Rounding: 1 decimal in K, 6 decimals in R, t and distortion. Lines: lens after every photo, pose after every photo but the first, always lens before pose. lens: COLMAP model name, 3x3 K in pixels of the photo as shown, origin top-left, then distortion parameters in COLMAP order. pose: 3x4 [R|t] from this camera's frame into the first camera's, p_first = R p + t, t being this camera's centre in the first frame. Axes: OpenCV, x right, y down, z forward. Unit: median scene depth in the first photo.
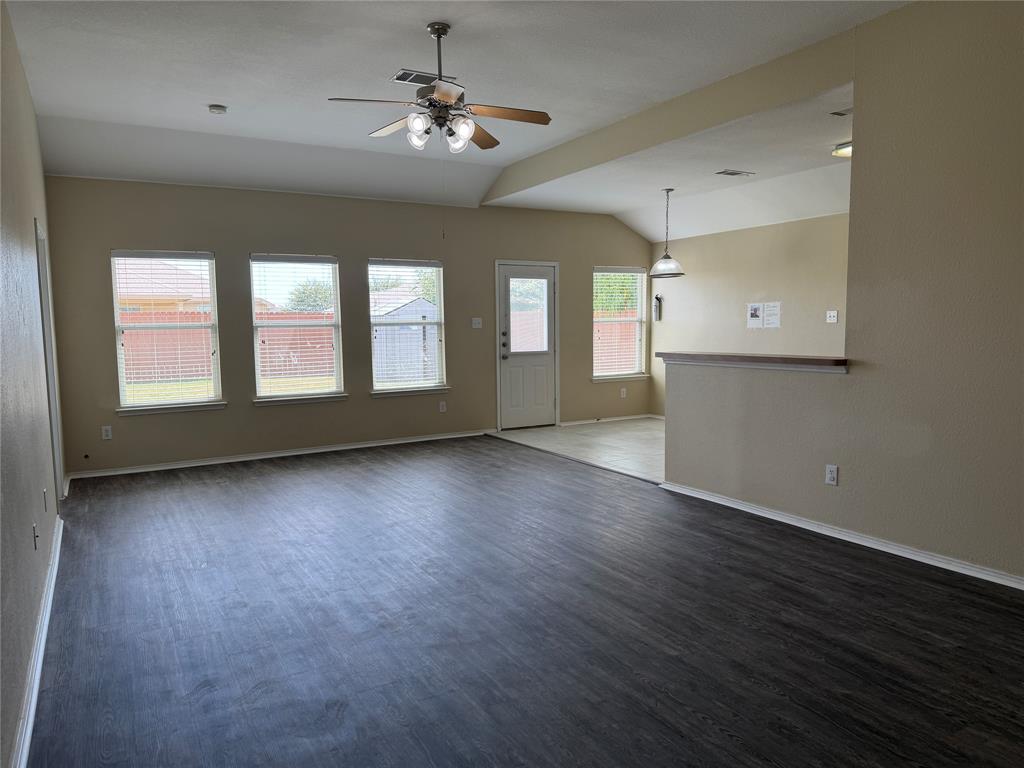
lens RADIAL K [[726.5, 0, 509.1], [0, 726.5, 385.5], [0, 0, 1]] dist [0.125425, -0.119879]
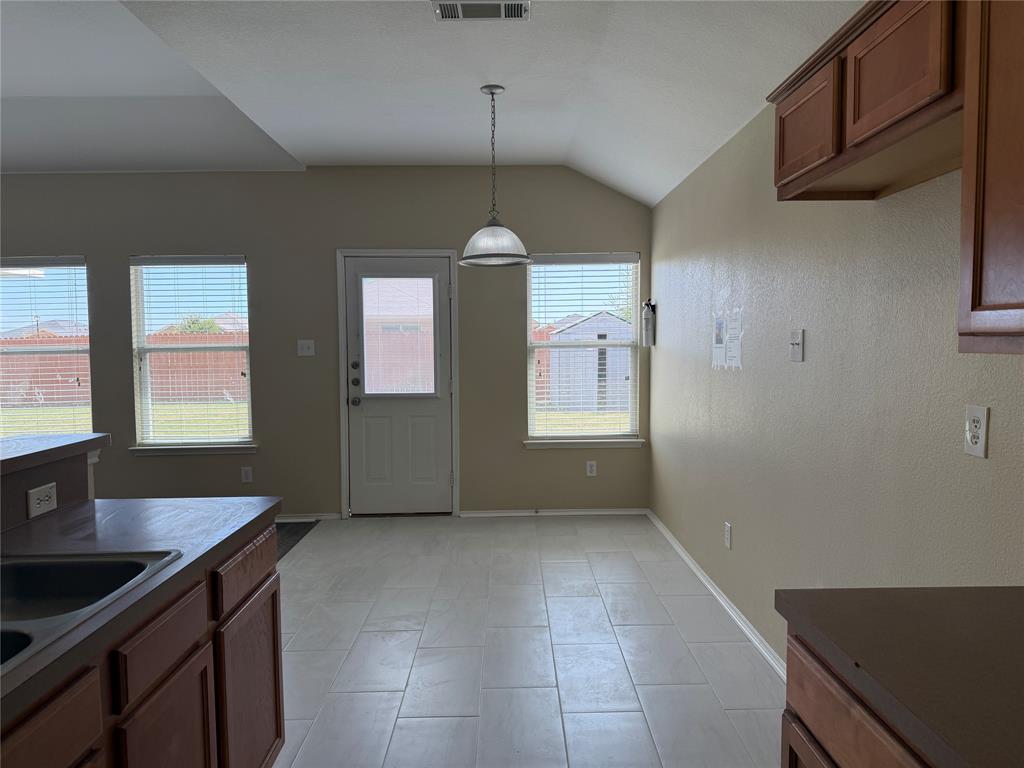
lens RADIAL K [[726.5, 0, 509.1], [0, 726.5, 385.5], [0, 0, 1]] dist [0.125425, -0.119879]
pose [[0.869597, 0.029632, -0.492872, 0.426396], [-0.041880, 0.999027, -0.013827, -0.049919], [0.491983, 0.032665, 0.869992, 0.507932]]
